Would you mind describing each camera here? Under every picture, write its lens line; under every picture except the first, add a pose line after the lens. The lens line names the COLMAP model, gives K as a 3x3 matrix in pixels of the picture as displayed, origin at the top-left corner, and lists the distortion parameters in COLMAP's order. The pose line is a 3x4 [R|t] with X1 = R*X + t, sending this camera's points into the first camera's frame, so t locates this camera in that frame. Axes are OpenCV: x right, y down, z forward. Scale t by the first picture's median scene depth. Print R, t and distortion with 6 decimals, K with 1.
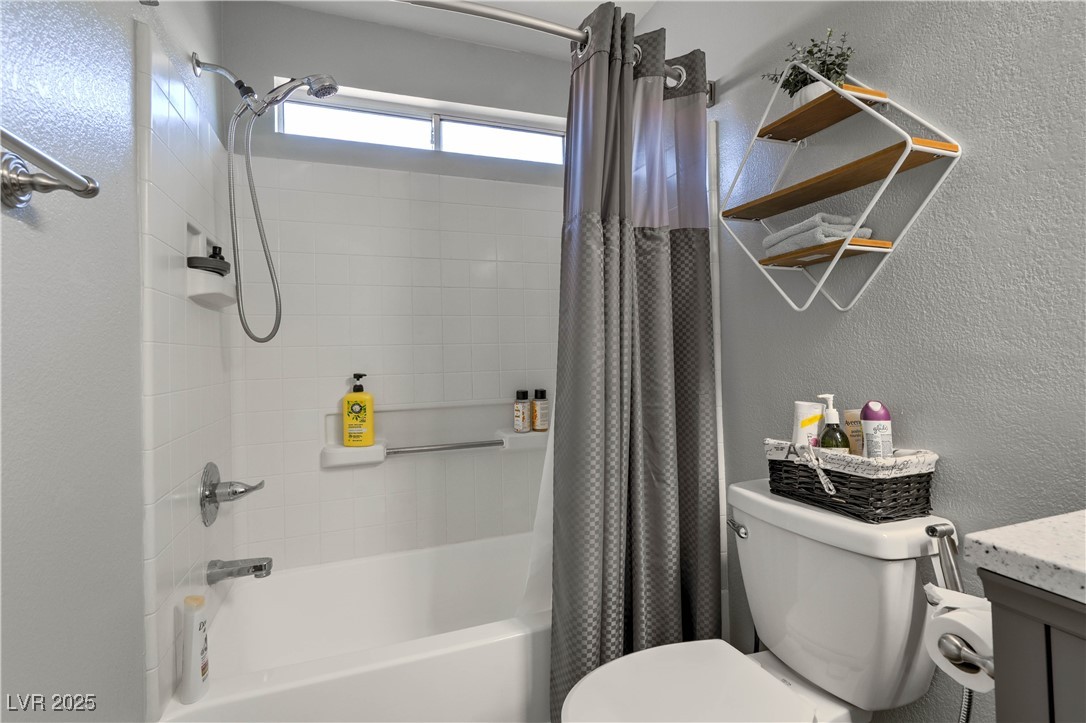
lens RADIAL K [[498.9, 0, 544.0], [0, 498.9, 352.3], [0, 0, 1]] dist [0.008806, 0.001655]
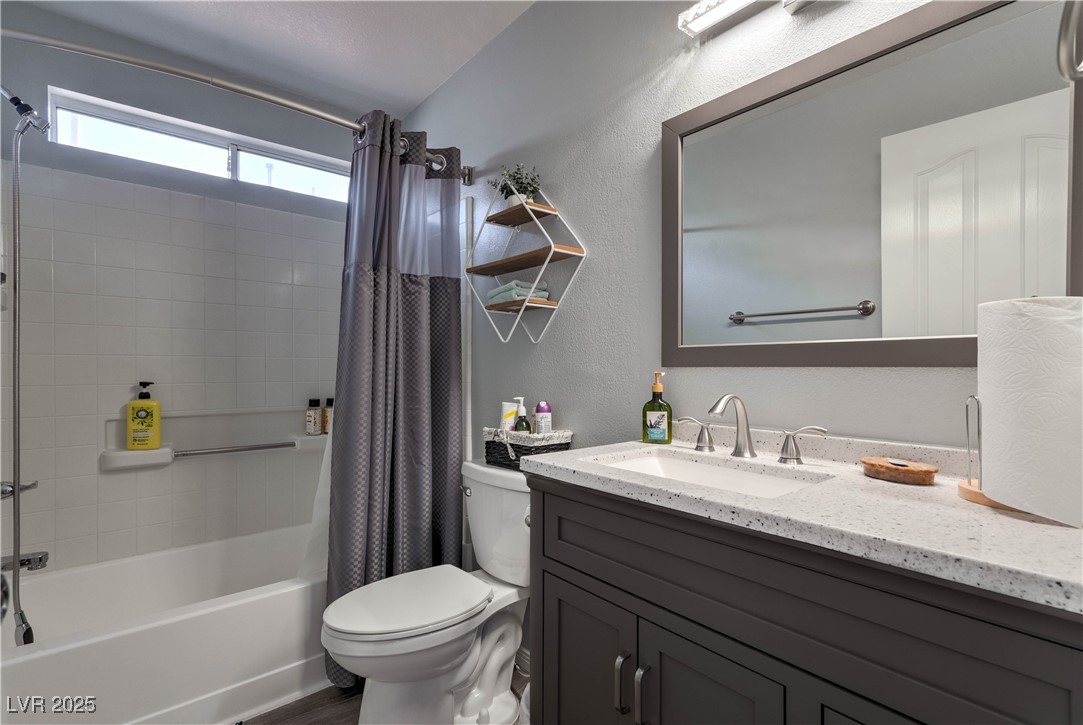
lens RADIAL K [[497.5, 0, 533.7], [0, 497.5, 374.1], [0, 0, 1]] dist [0.008806, 0.001655]
pose [[0.943659, 0.019821, 0.330324, 0.081596], [-0.022500, 0.999738, 0.004290, 0.004294], [-0.330152, -0.011481, 0.943858, -0.390796]]
